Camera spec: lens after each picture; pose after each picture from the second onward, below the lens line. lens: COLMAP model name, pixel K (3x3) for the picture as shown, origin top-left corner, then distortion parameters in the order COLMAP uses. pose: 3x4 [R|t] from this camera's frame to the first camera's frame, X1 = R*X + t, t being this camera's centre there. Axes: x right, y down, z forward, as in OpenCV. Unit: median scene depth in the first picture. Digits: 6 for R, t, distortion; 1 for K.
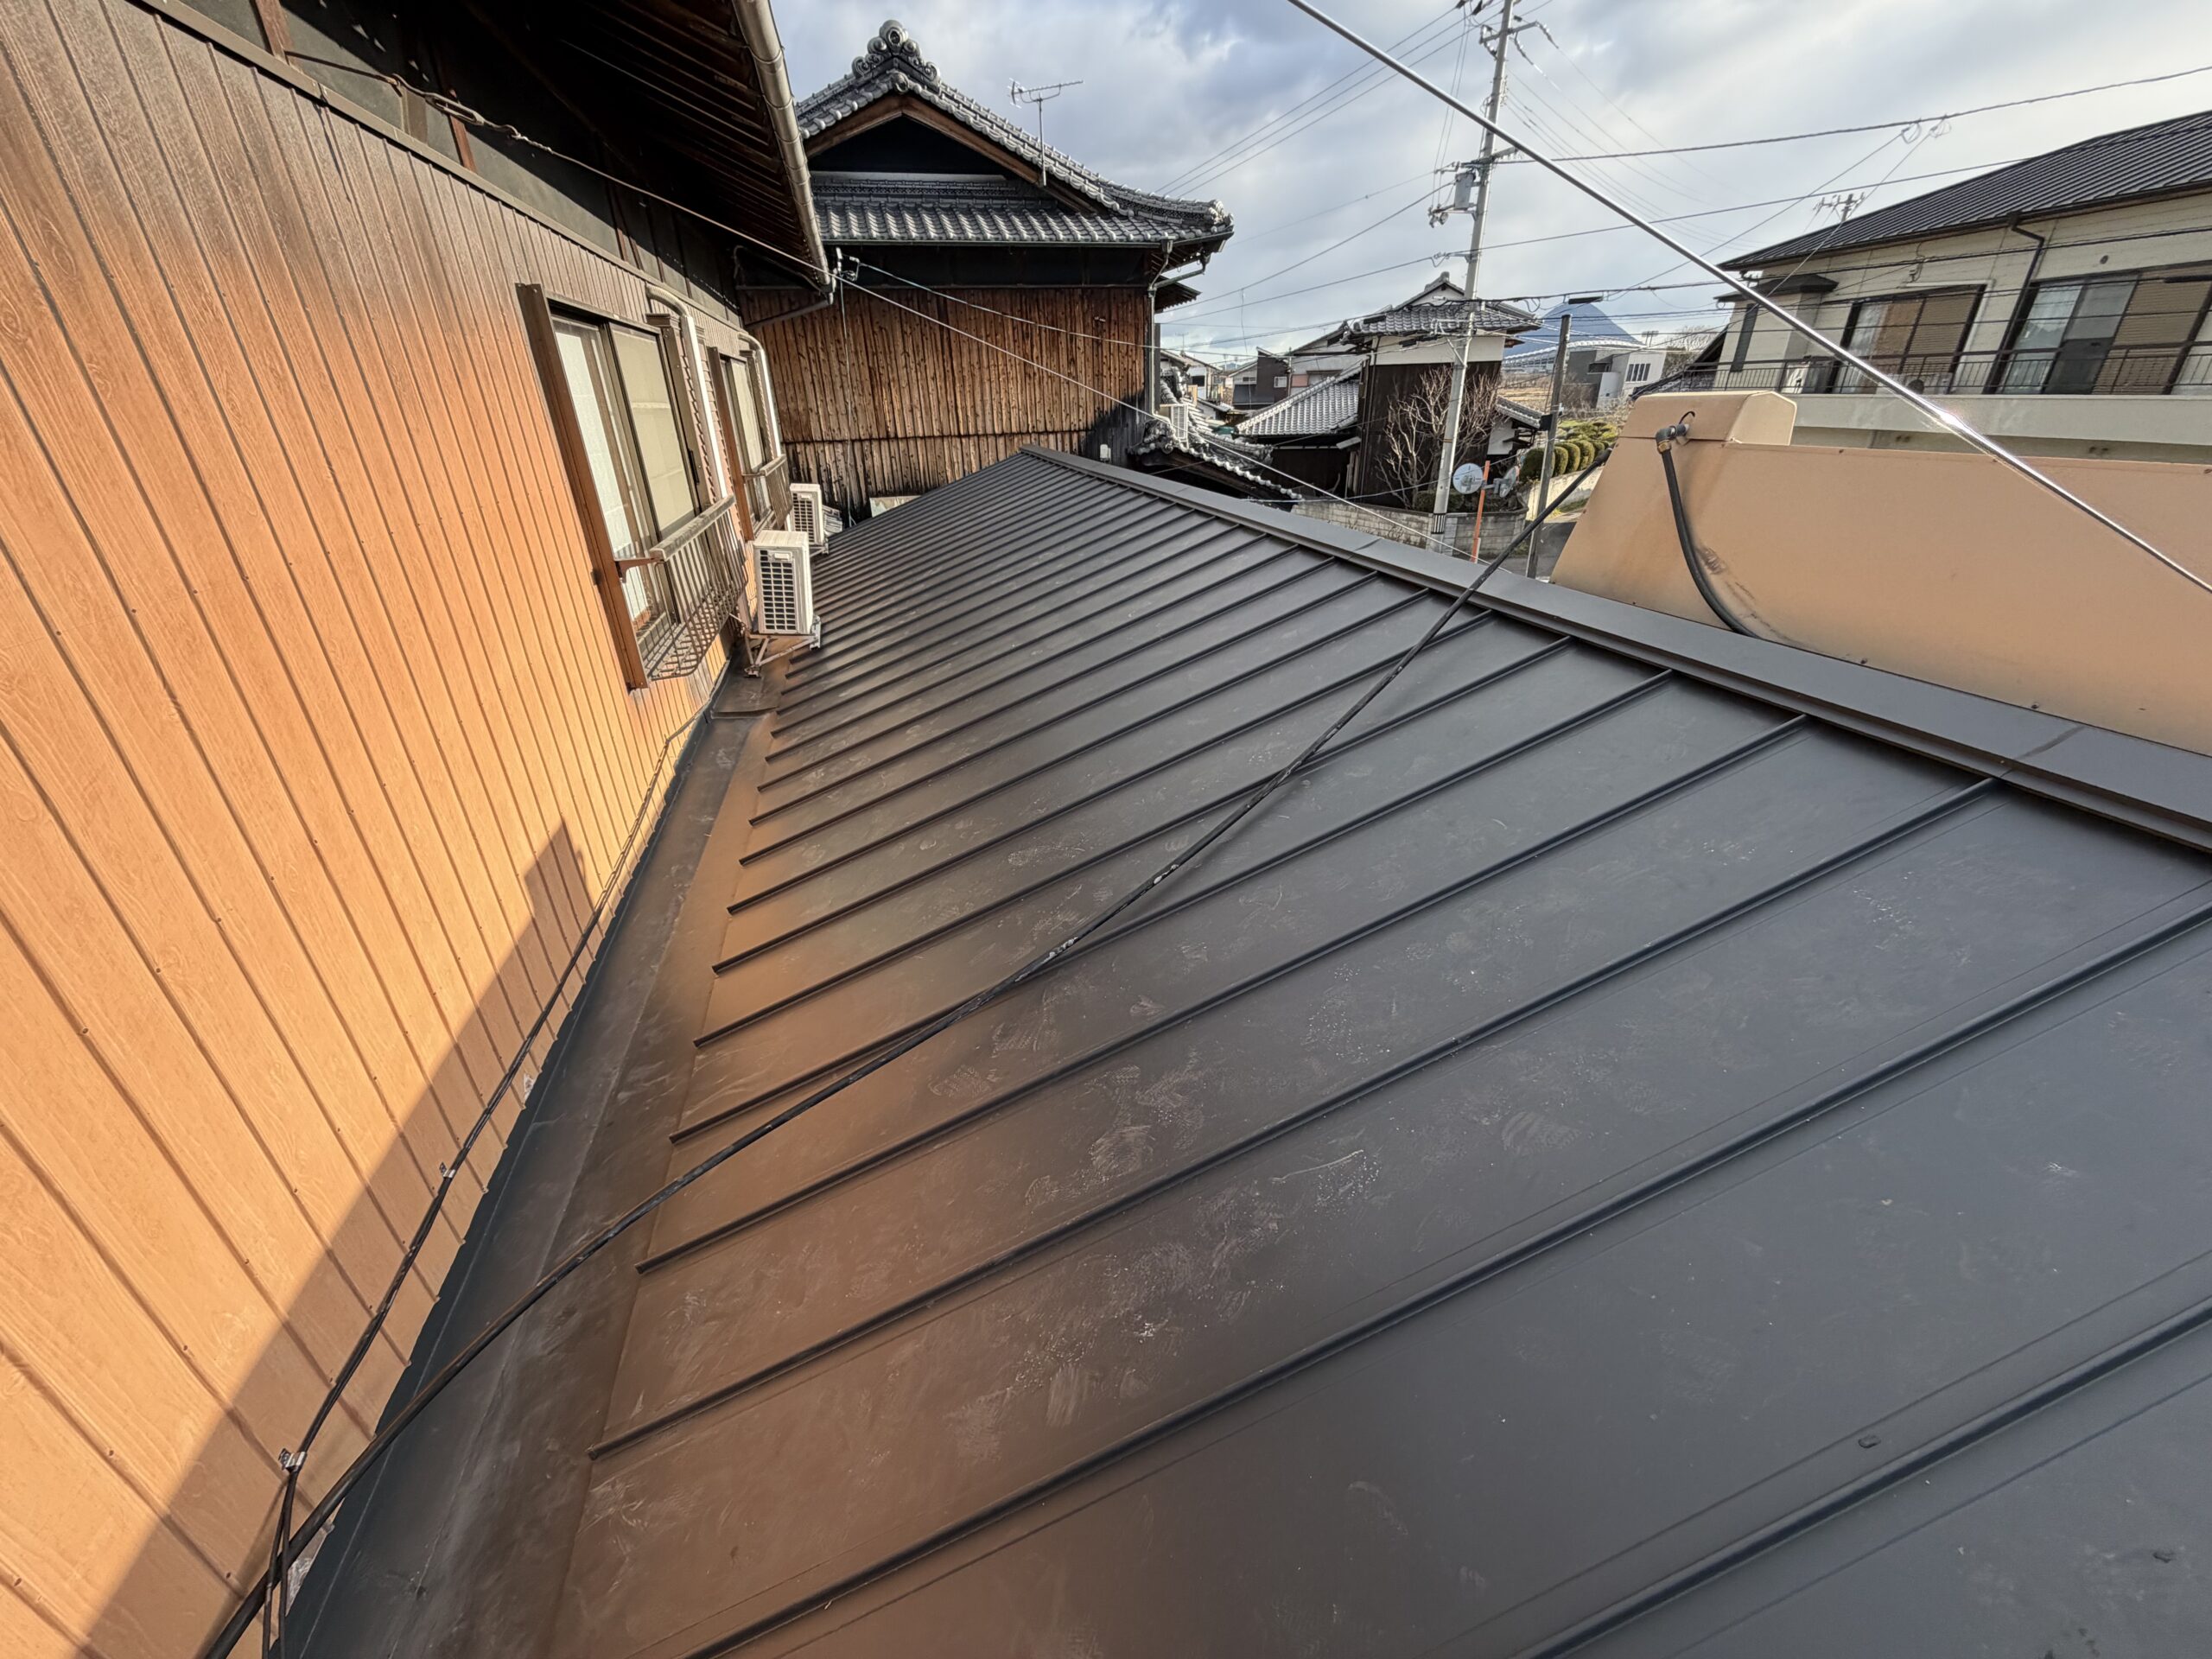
lens RADIAL K [[879.1, 0, 1094.2], [0, 879.1, 825.0], [0, 0, 1]] dist [0.000622, -0.000277]
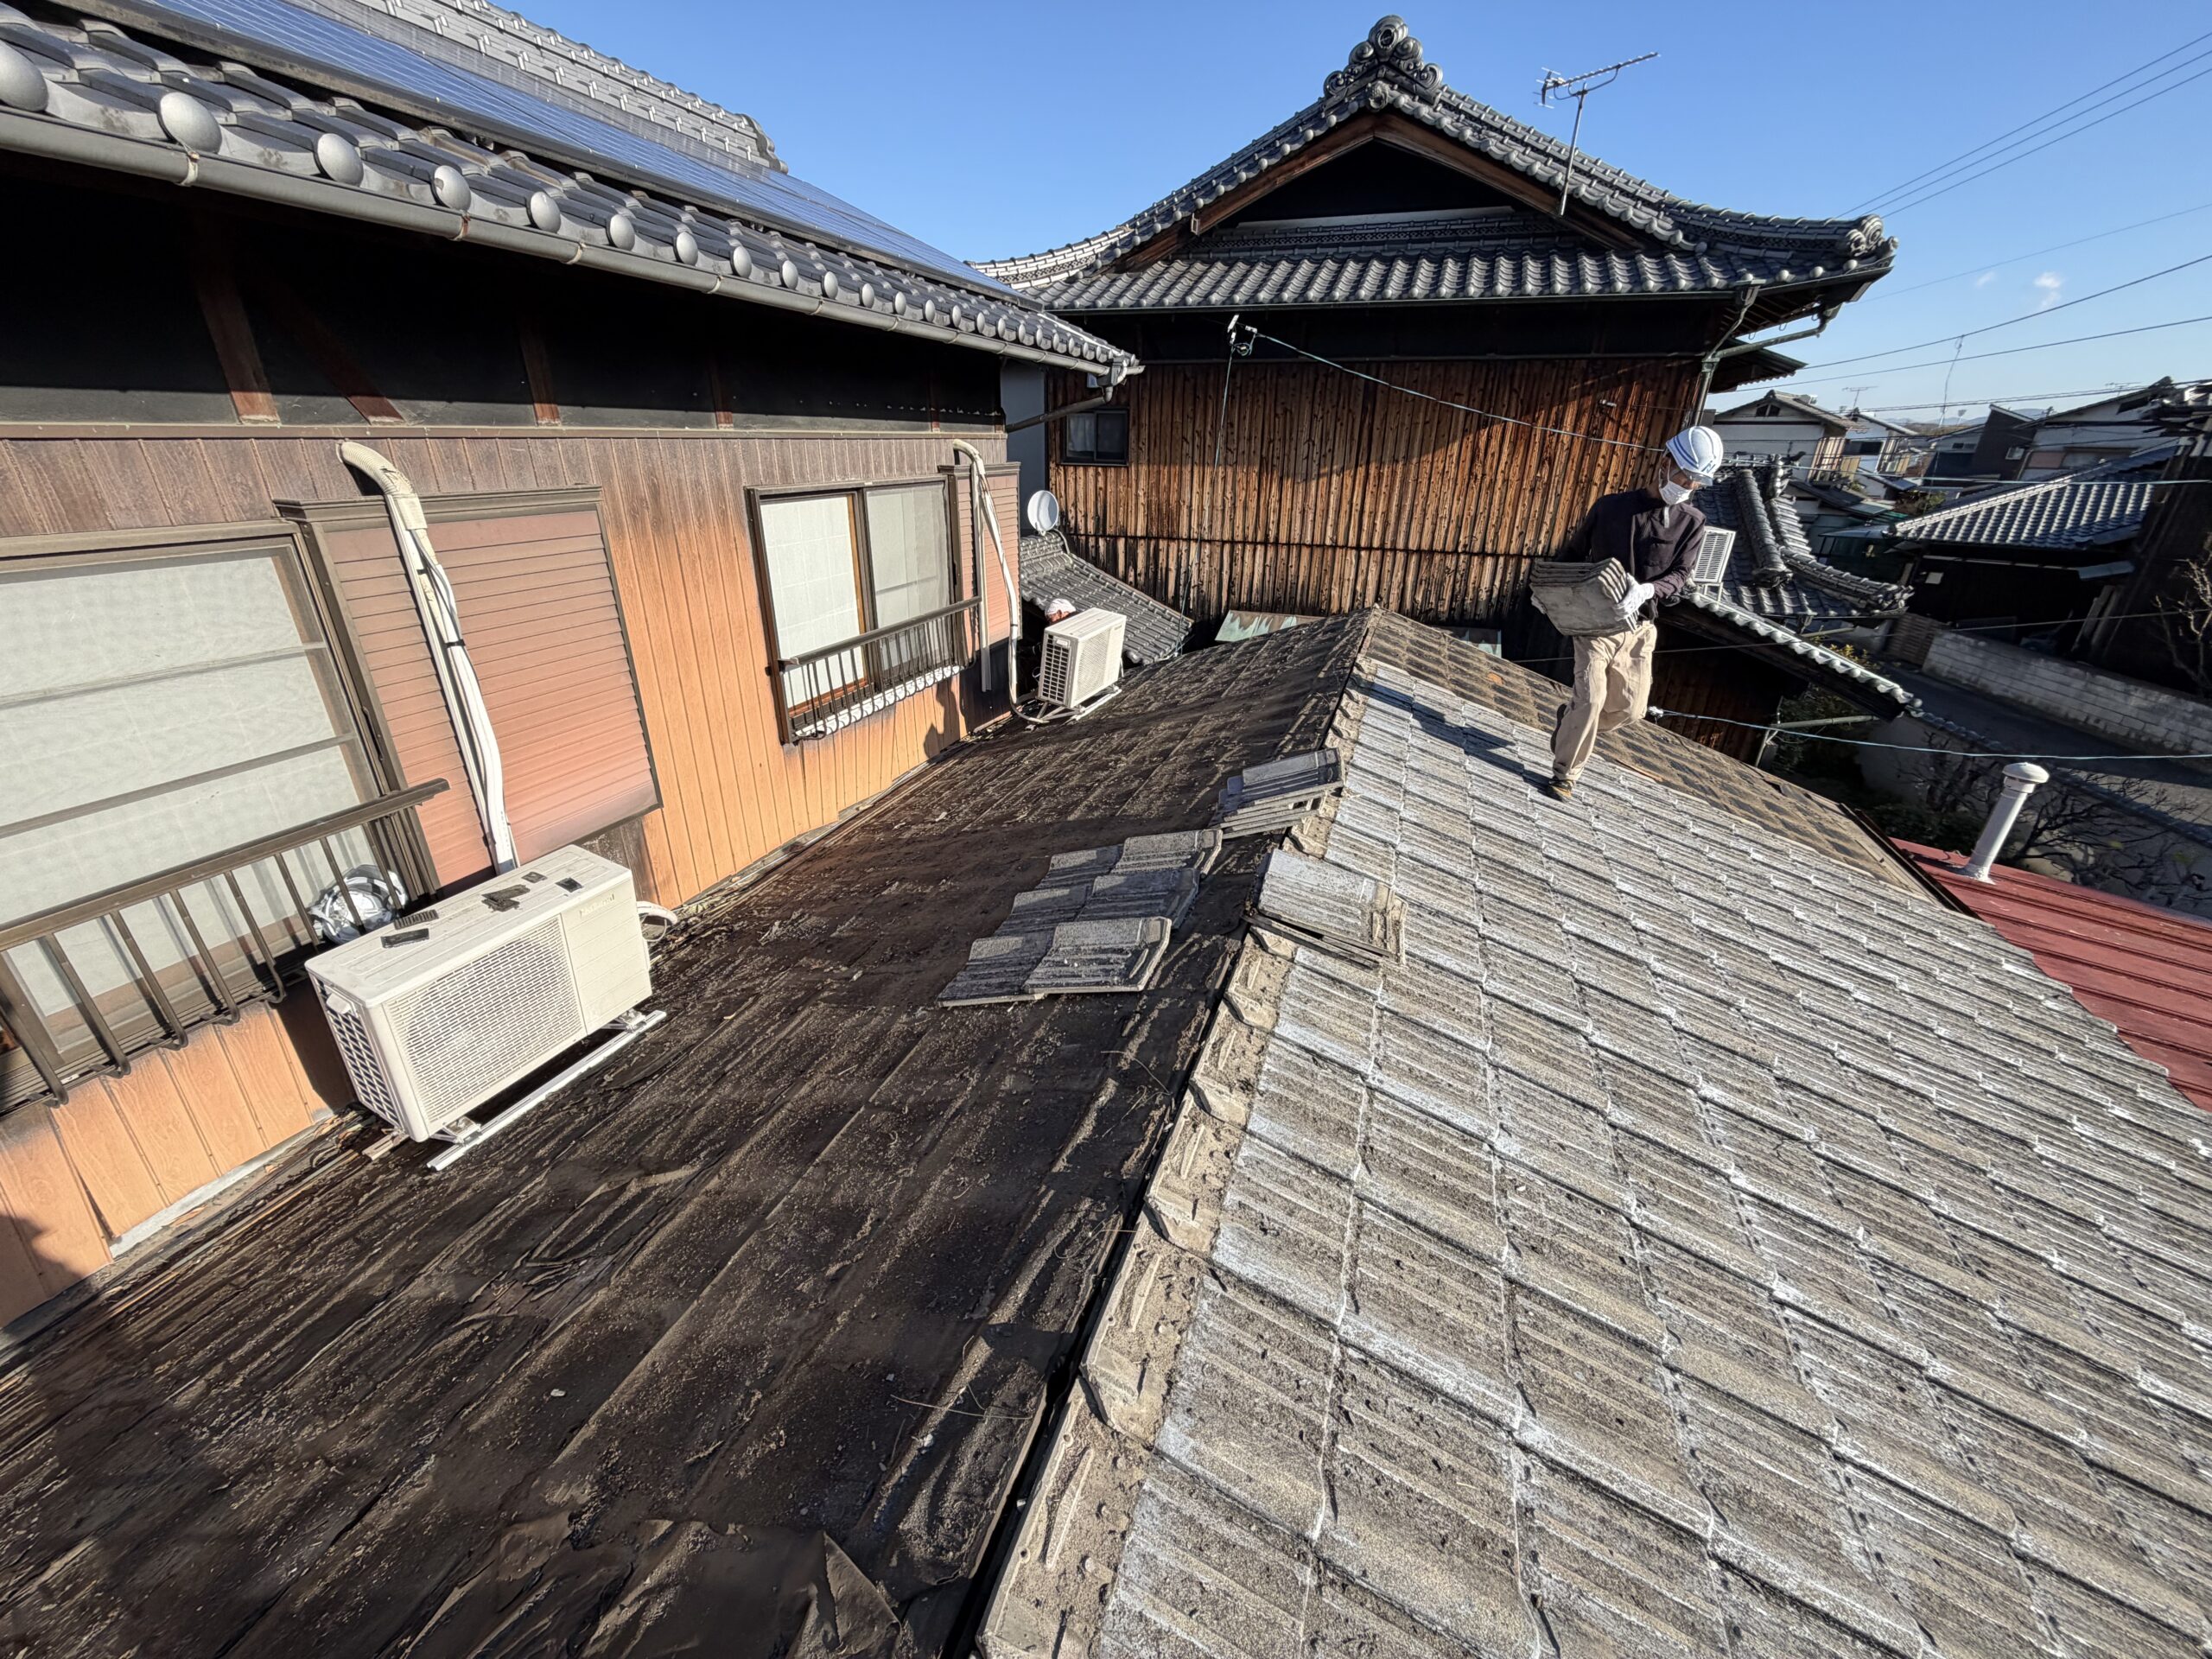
lens RADIAL K [[876.6, 0, 1094.2], [0, 876.6, 825.0], [0, 0, 1]] dist [0.002304, -0.000288]
pose [[0.831066, 0.261555, -0.490834, 0.094862], [-0.278718, 0.959564, 0.039414, -0.180647], [0.481296, 0.104049, 0.870361, 0.255849]]
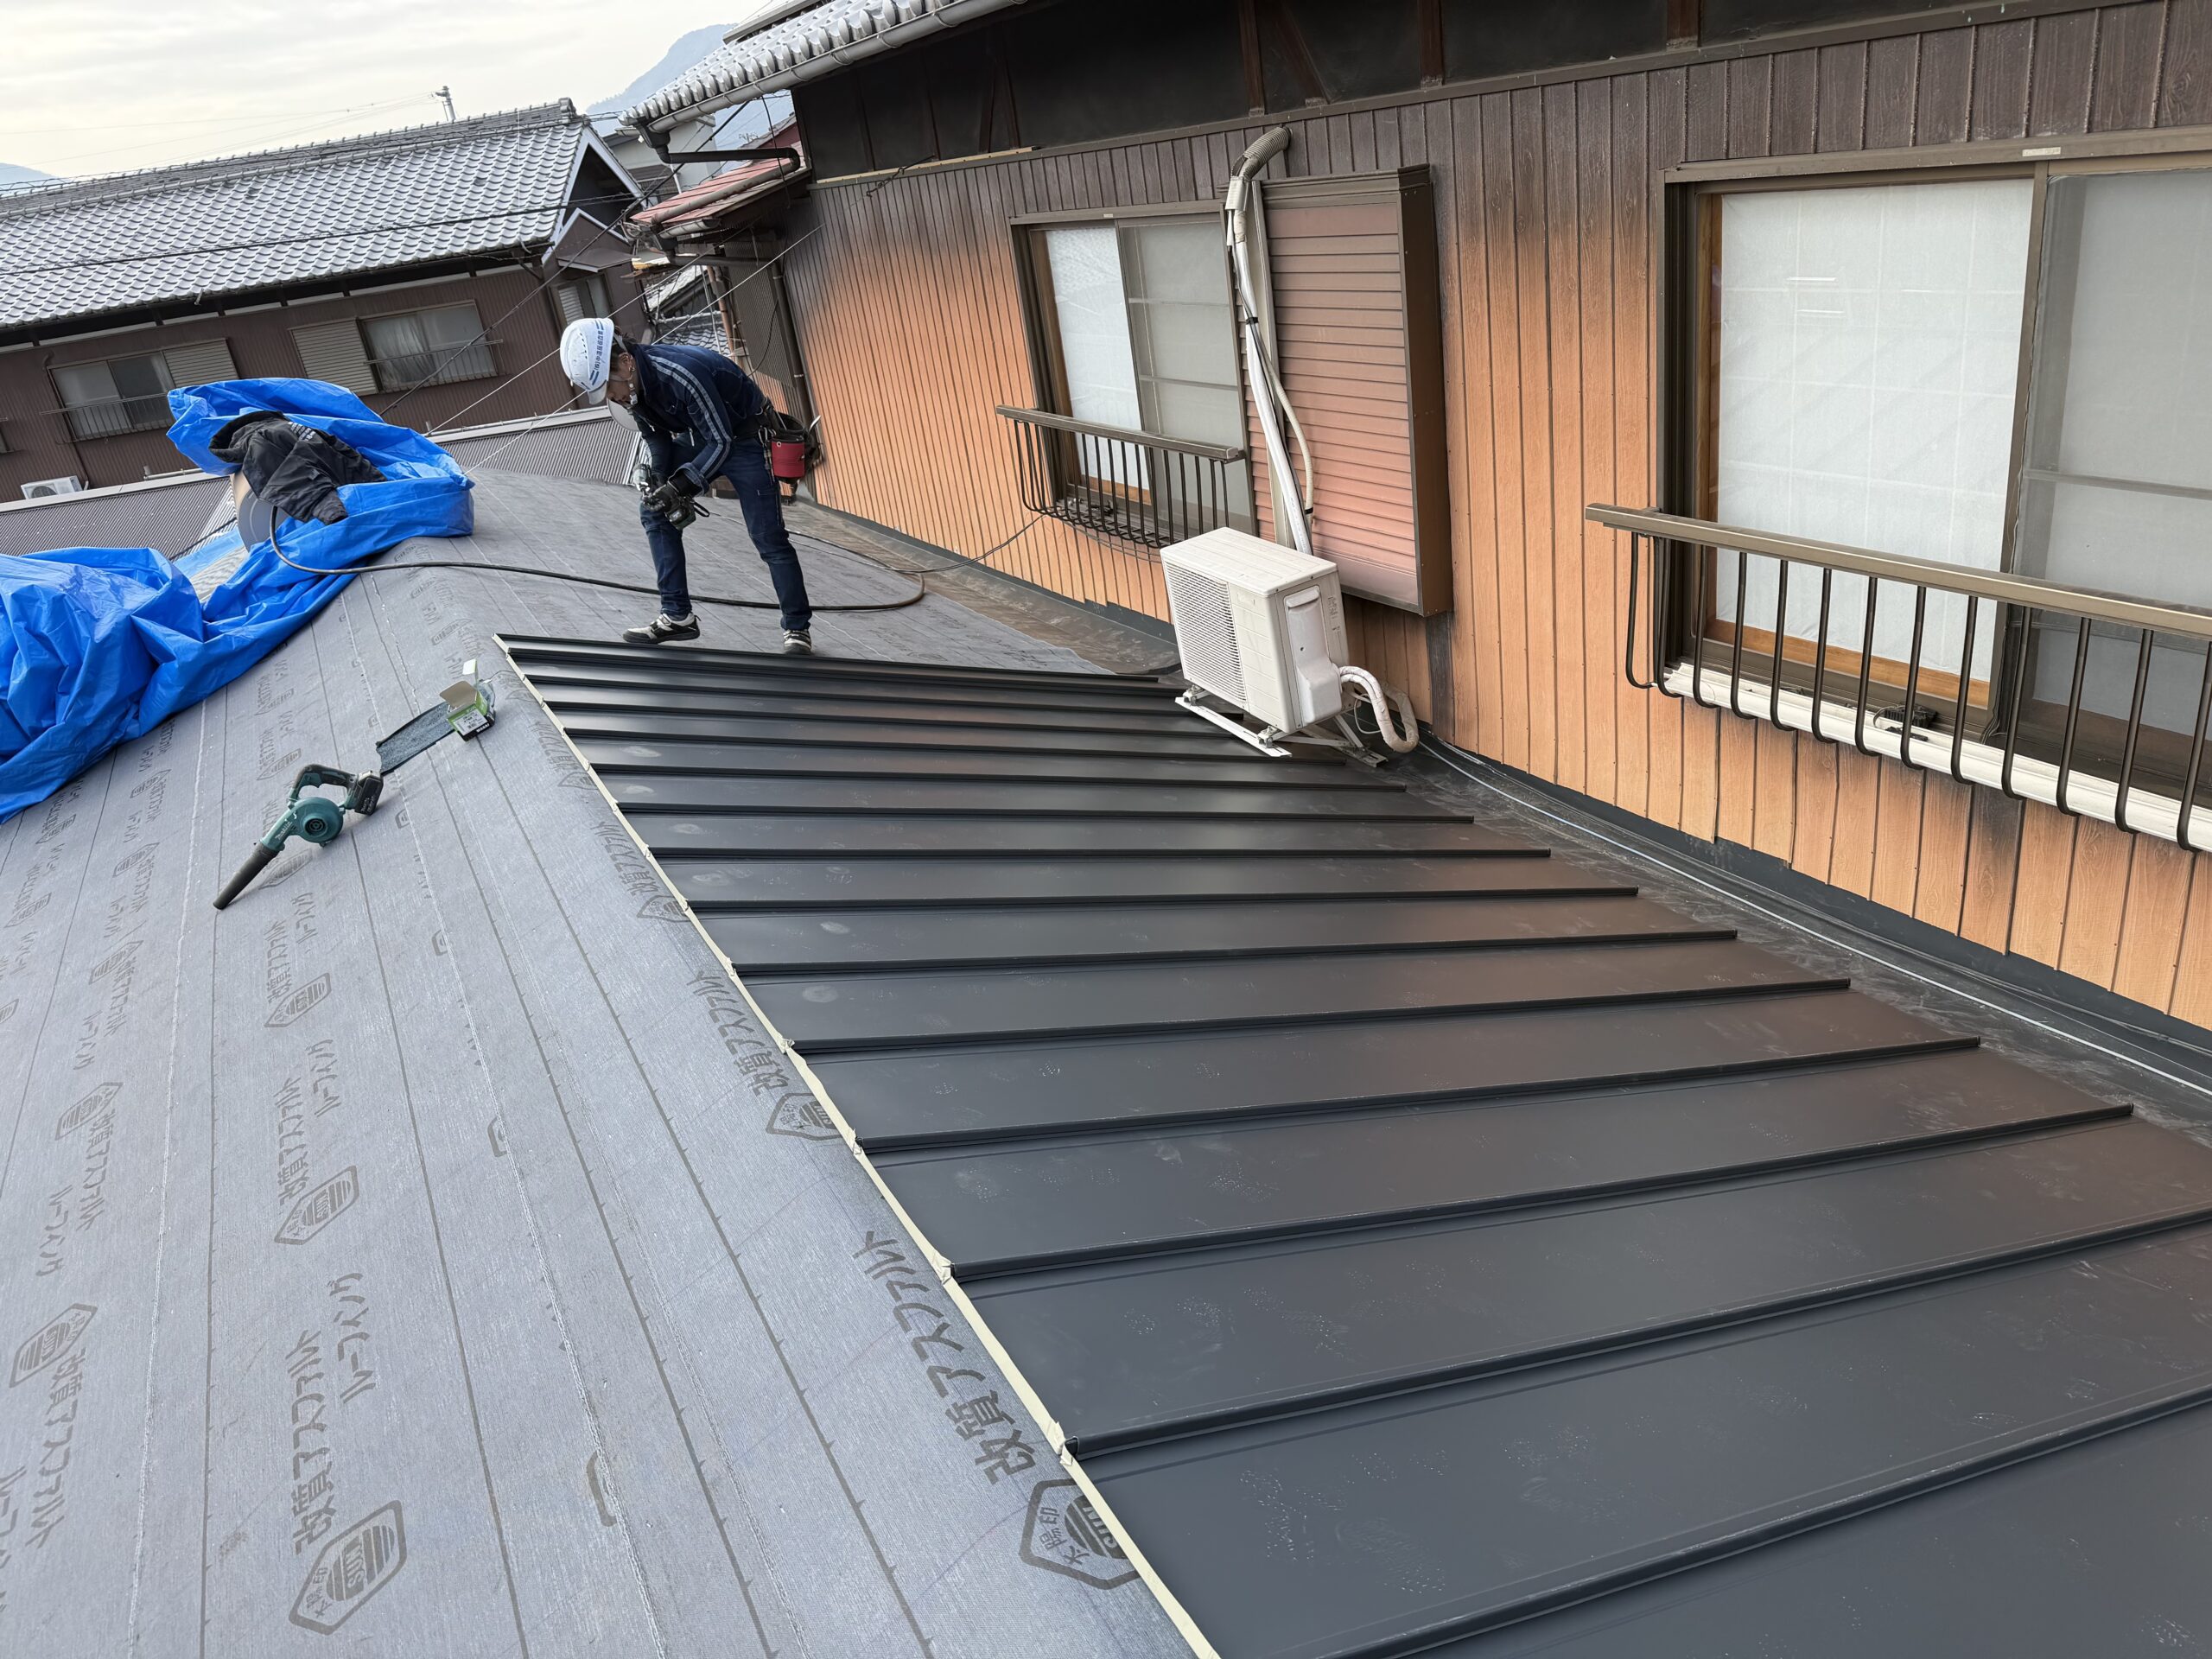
lens RADIAL K [[1560.4, 0, 1089.5], [0, 1560.4, 841.7], [0, 0, 1]] dist [0.014940, -0.019533]
pose [[-0.955999, 0.249782, -0.153867, -0.024966], [0.044075, 0.640814, 0.766430, -0.401742], [0.290041, 0.725924, -0.623626, 0.709918]]
